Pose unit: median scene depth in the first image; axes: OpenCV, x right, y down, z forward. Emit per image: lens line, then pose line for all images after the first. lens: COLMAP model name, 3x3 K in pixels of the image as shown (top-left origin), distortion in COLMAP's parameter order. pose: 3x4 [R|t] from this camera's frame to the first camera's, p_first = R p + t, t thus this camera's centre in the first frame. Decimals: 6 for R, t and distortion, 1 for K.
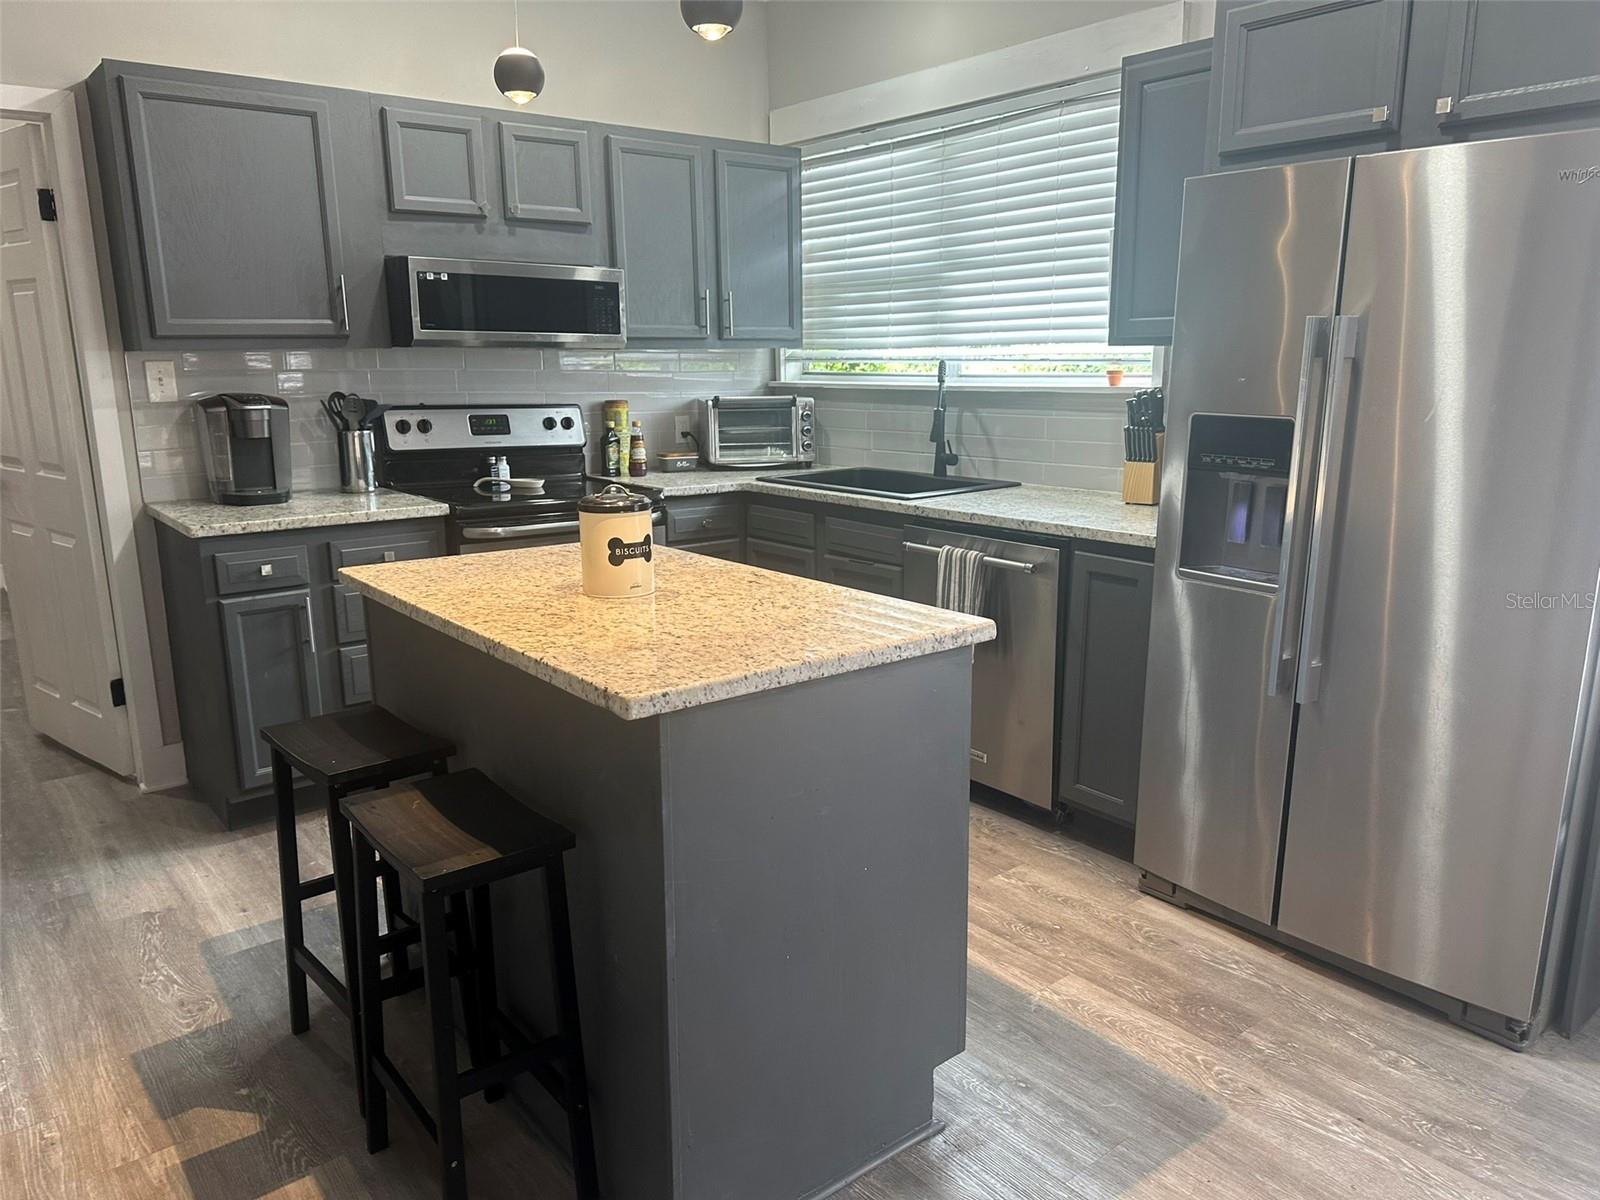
lens RADIAL K [[1136.2, 0, 787.6], [0, 1136.2, 602.0], [0, 0, 1]] dist [0.025379, -0.030103]
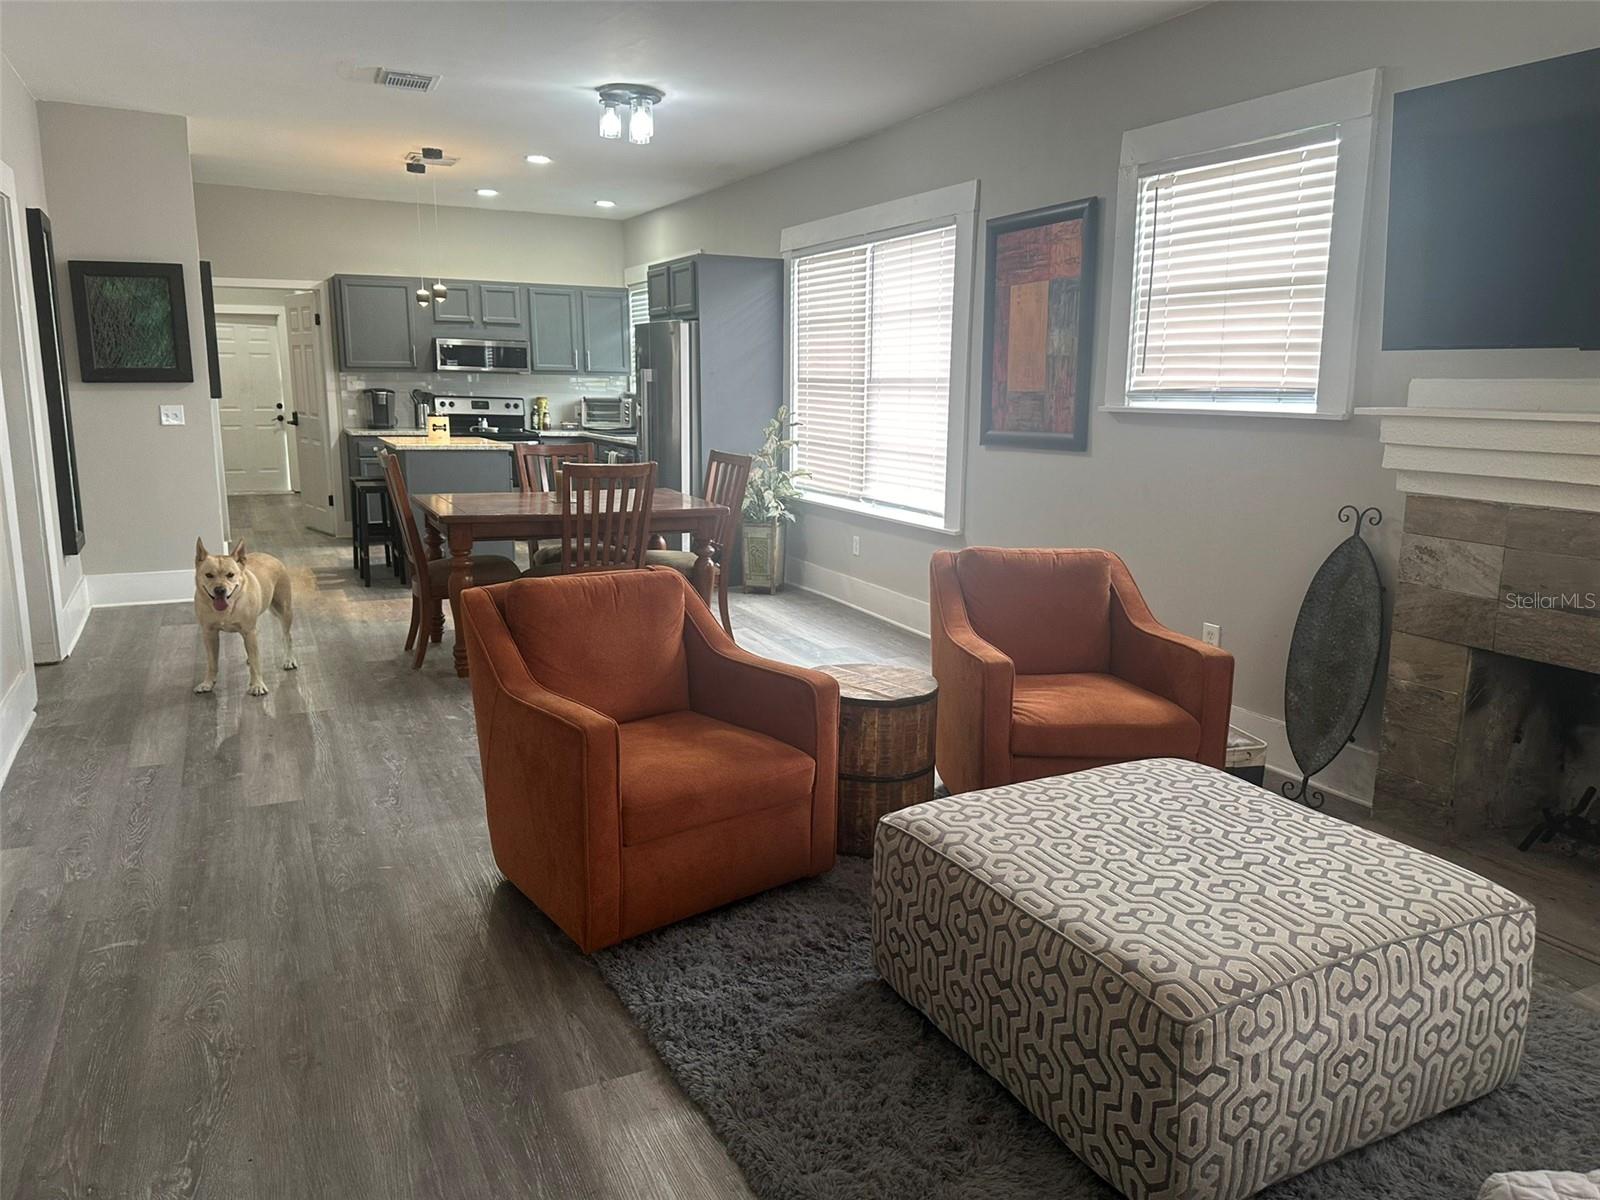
lens RADIAL K [[1136.2, 0, 811.8], [0, 1136.2, 603.1], [0, 0, 1]] dist [0.025379, -0.030103]
pose [[0.977375, 0.055667, -0.204056, 1.022833], [-0.062145, 0.997742, -0.025471, 0.304994], [0.202177, 0.037576, 0.978628, -1.310119]]
